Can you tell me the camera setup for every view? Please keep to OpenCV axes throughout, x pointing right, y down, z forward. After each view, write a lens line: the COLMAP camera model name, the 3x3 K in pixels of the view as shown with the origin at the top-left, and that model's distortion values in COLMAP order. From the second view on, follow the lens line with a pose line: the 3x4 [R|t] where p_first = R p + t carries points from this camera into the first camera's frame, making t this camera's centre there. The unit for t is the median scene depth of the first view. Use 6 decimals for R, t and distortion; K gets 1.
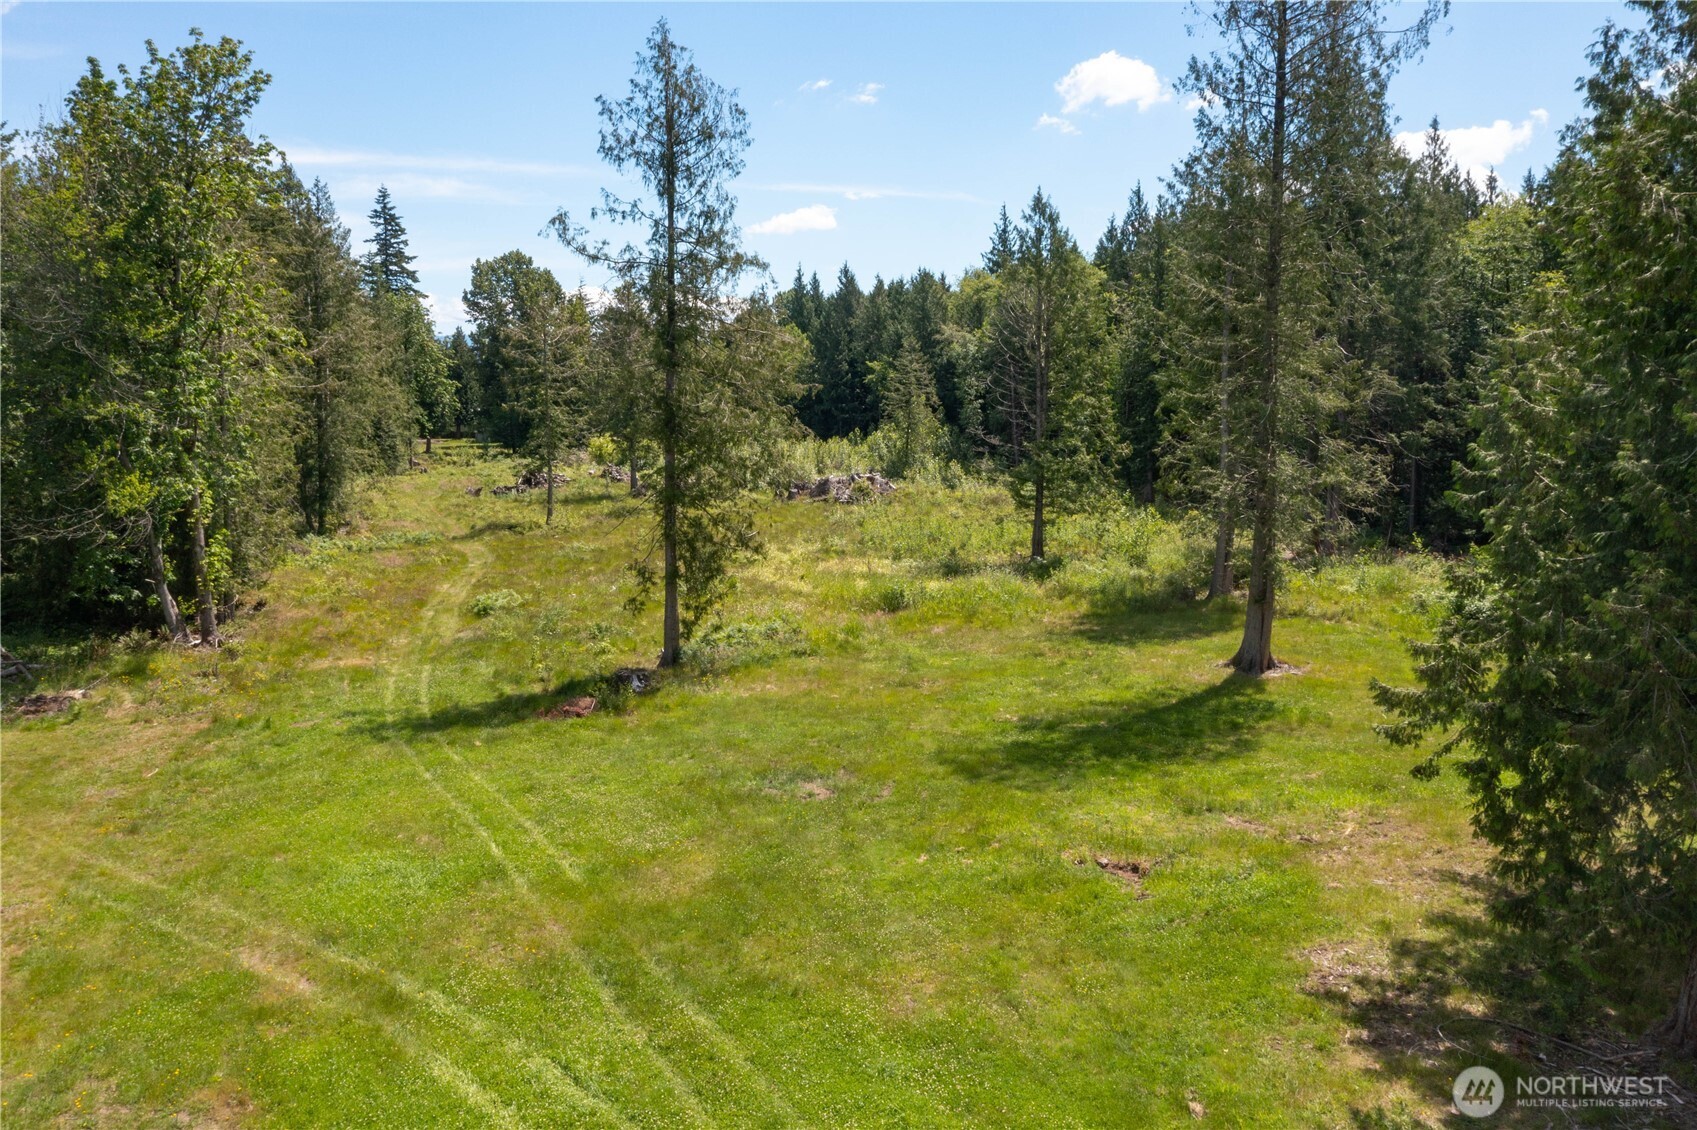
lens RADIAL K [[1333.5, 0, 848.8], [0, 1333.5, 568.0], [0, 0, 1]] dist [-0.015379, 0.003740]
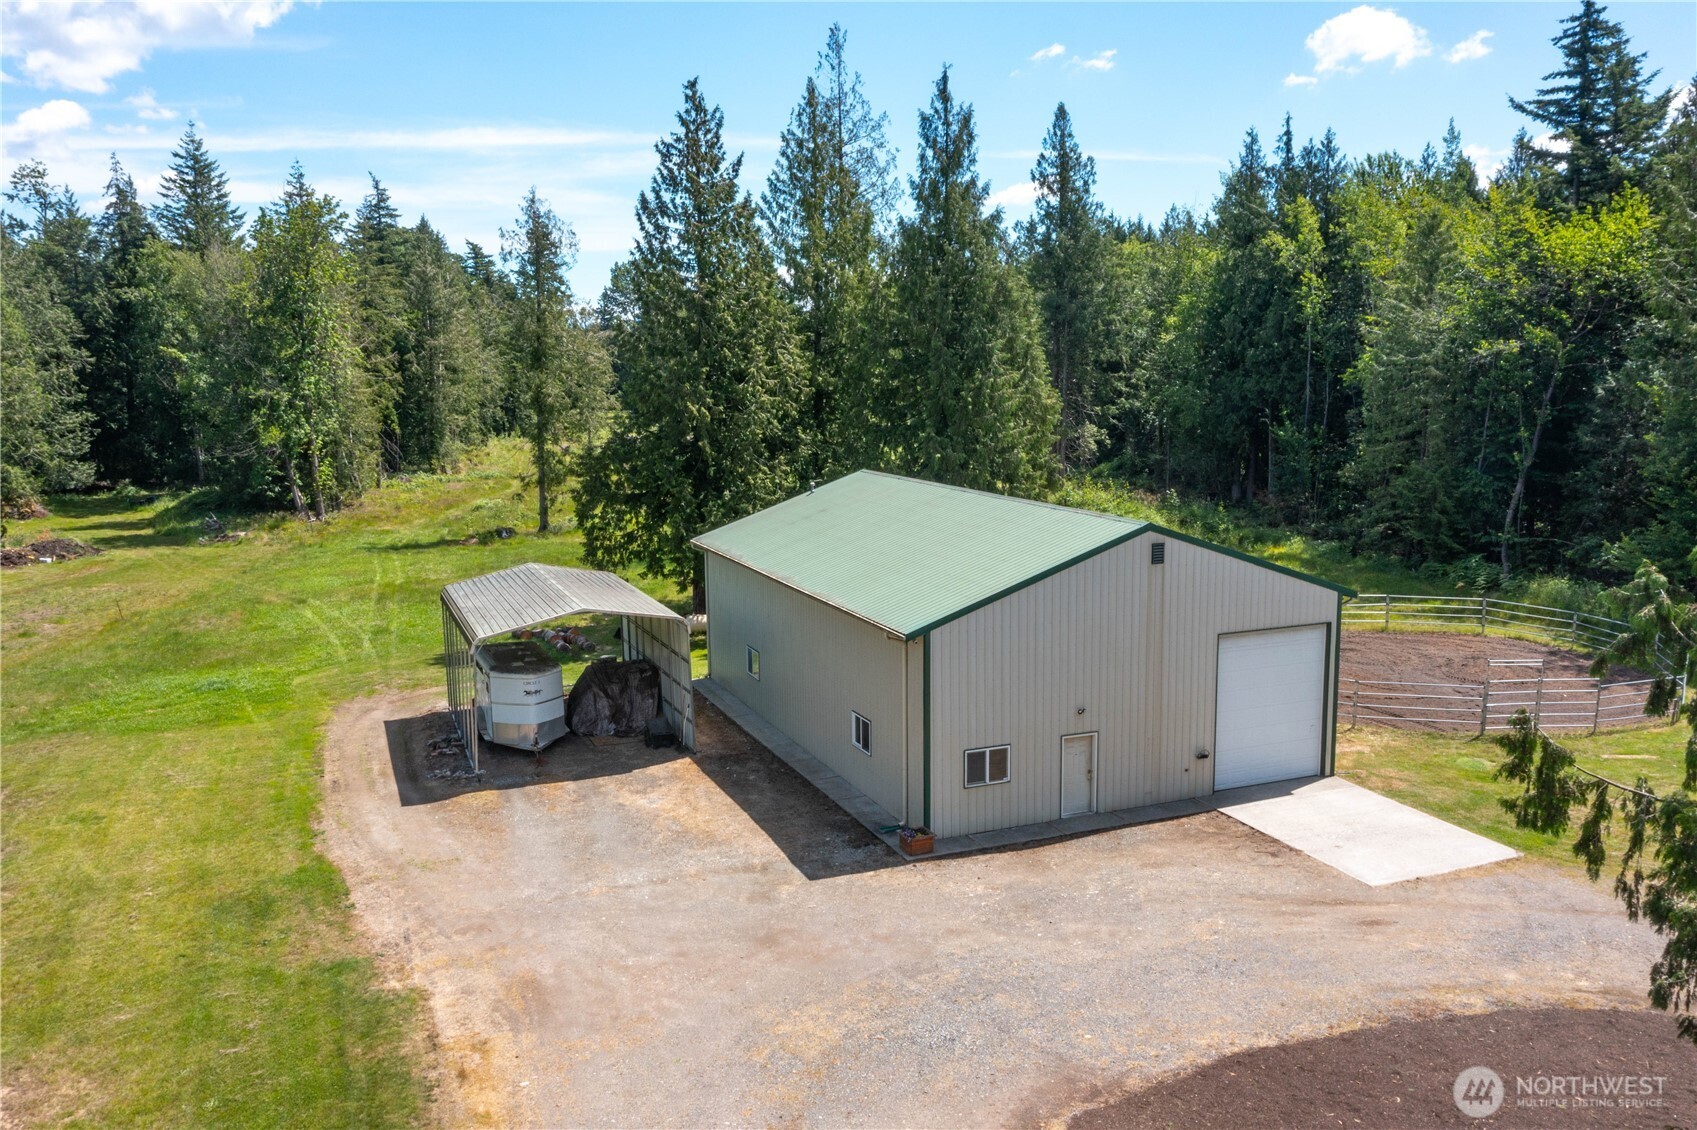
lens RADIAL K [[1333.5, 0, 849.6], [0, 1333.5, 556.0], [0, 0, 1]] dist [-0.015379, 0.003740]
pose [[0.986052, 0.021795, -0.165003, 0.594089], [-0.019889, 0.999715, 0.013193, 0.074206], [0.165244, -0.009727, 0.986205, -0.754345]]
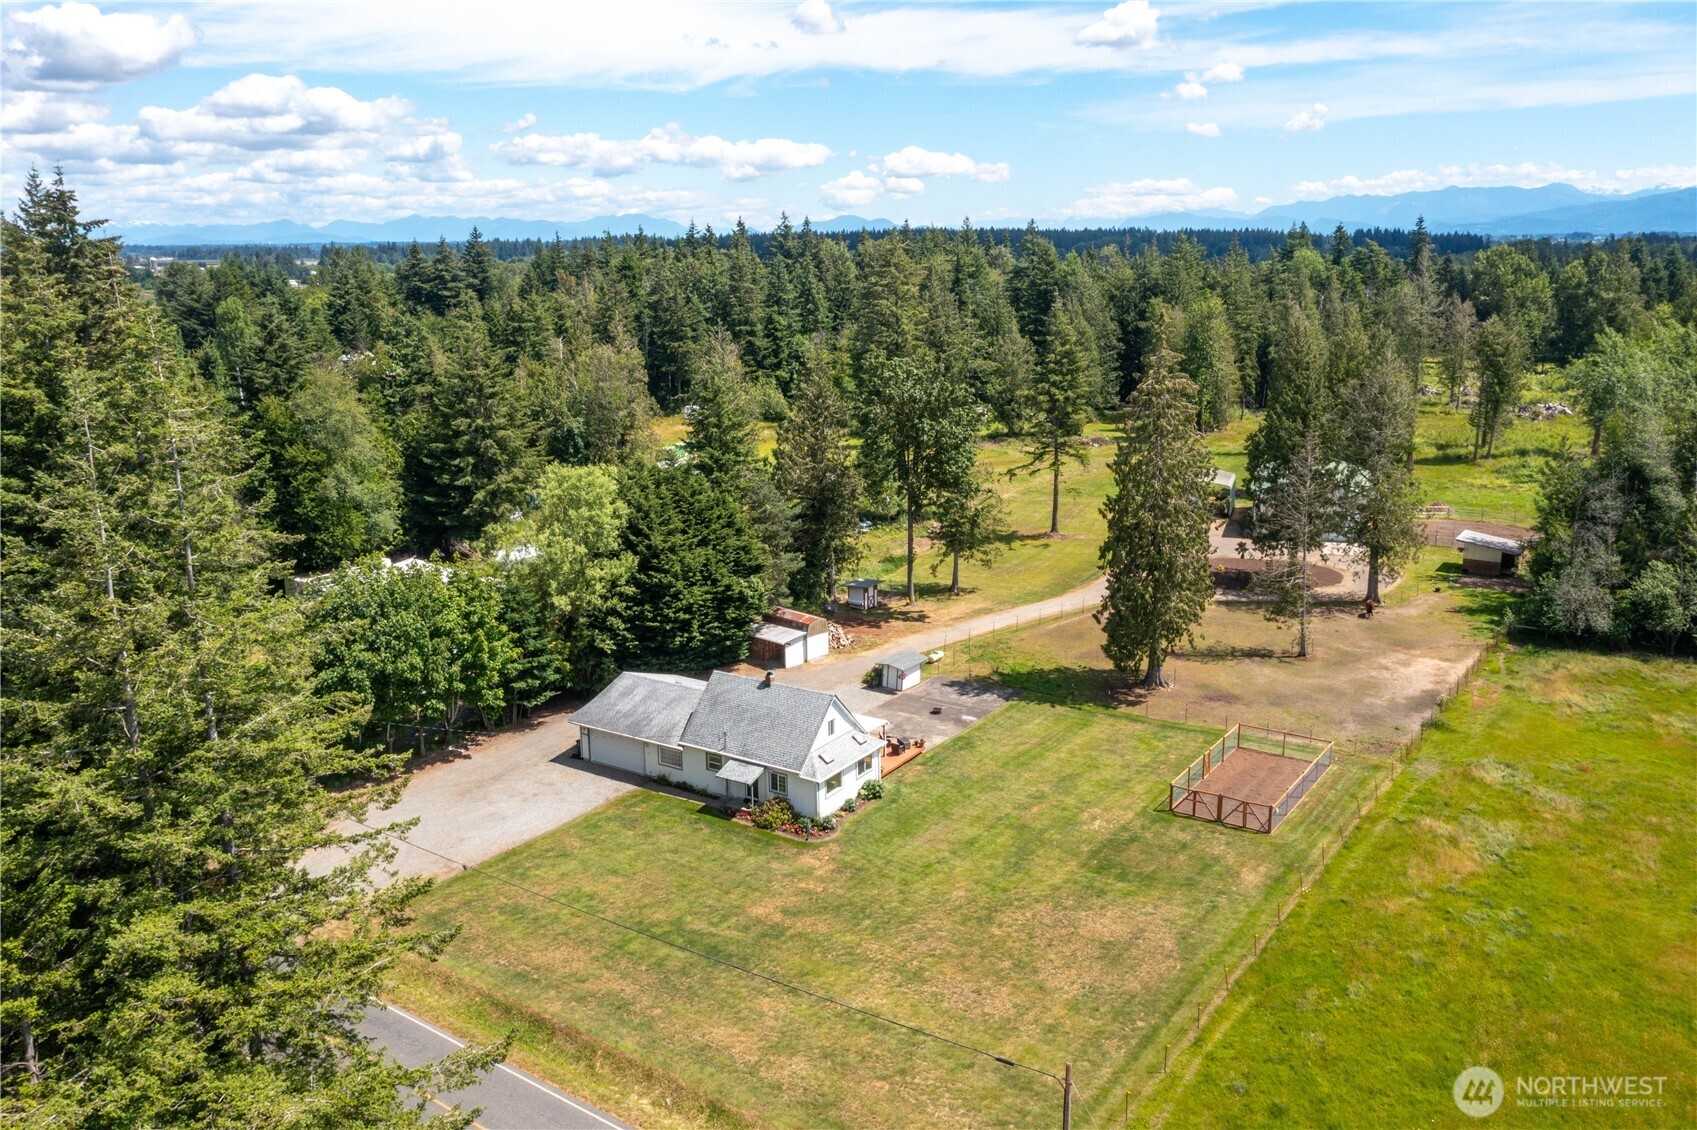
lens RADIAL K [[1333.5, 0, 845.5], [0, 1333.5, 581.7], [0, 0, 1]] dist [-0.015379, 0.003740]
pose [[0.625187, 0.193505, -0.756106, 2.327345], [-0.098136, 0.980579, 0.169809, -0.111351], [0.774280, -0.031961, 0.632035, -2.836809]]
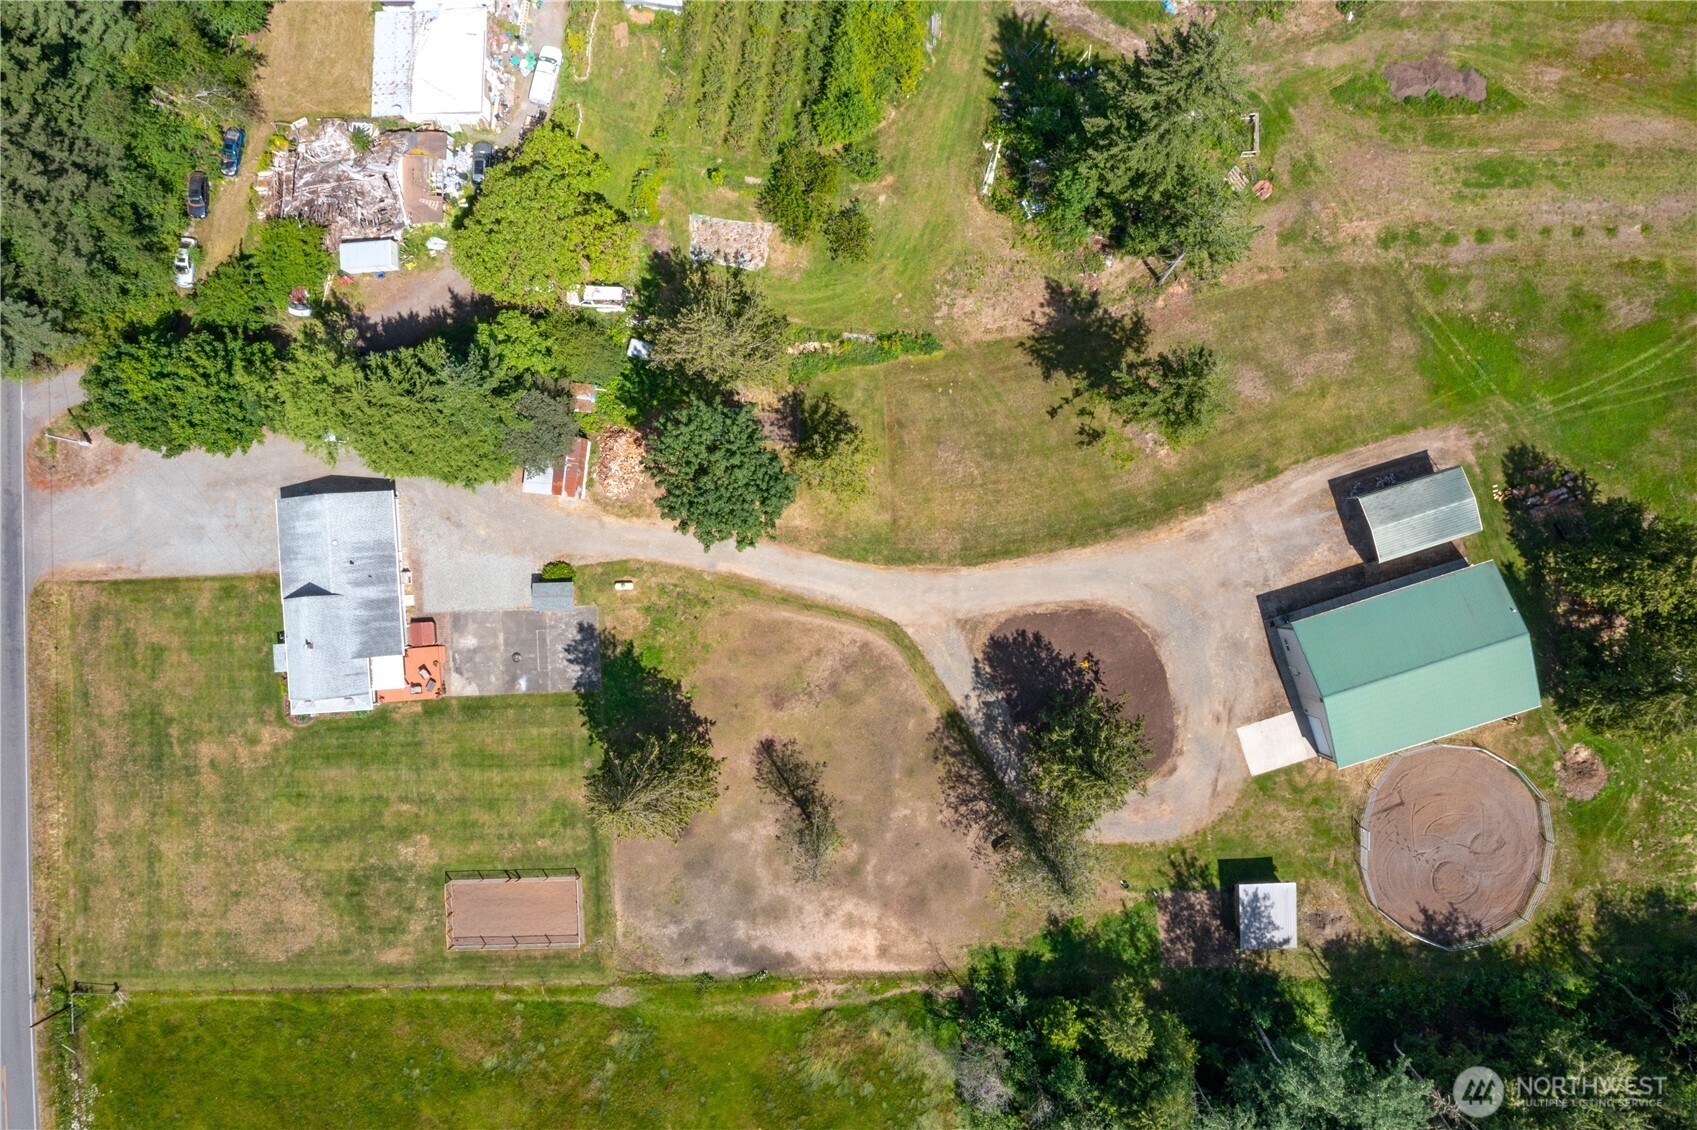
lens RADIAL K [[1333.5, 0, 847.5], [0, 1333.5, 562.3], [0, 0, 1]] dist [-0.015379, 0.003740]
pose [[-0.246210, 0.969181, -0.008246, 0.628685], [-0.105744, -0.018404, 0.994223, -2.201280], [0.963431, 0.245659, 0.107017, -1.184472]]
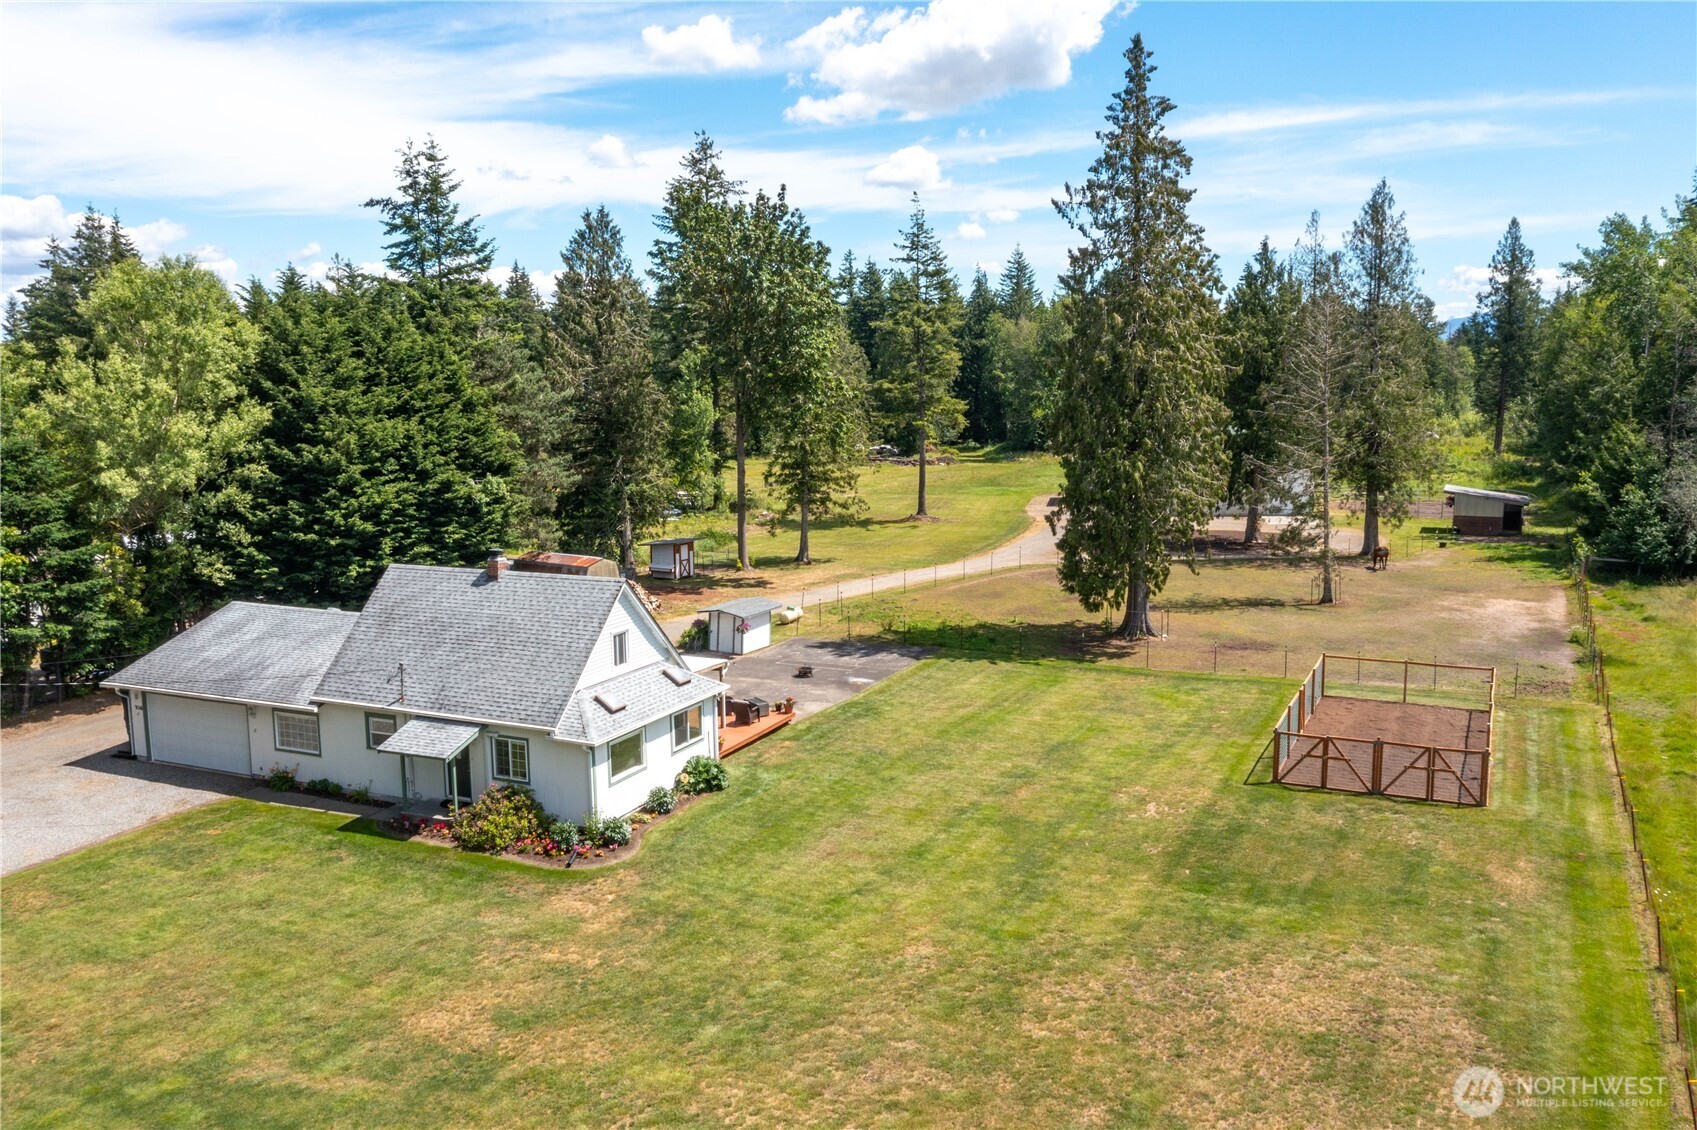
lens RADIAL K [[1333.5, 0, 847.5], [0, 1333.5, 556.8], [0, 0, 1]] dist [-0.015379, 0.003740]
pose [[0.735226, 0.094493, -0.671203, 1.750560], [-0.088314, 0.995148, 0.043361, 0.247593], [0.672044, 0.027396, 0.740004, -2.325928]]
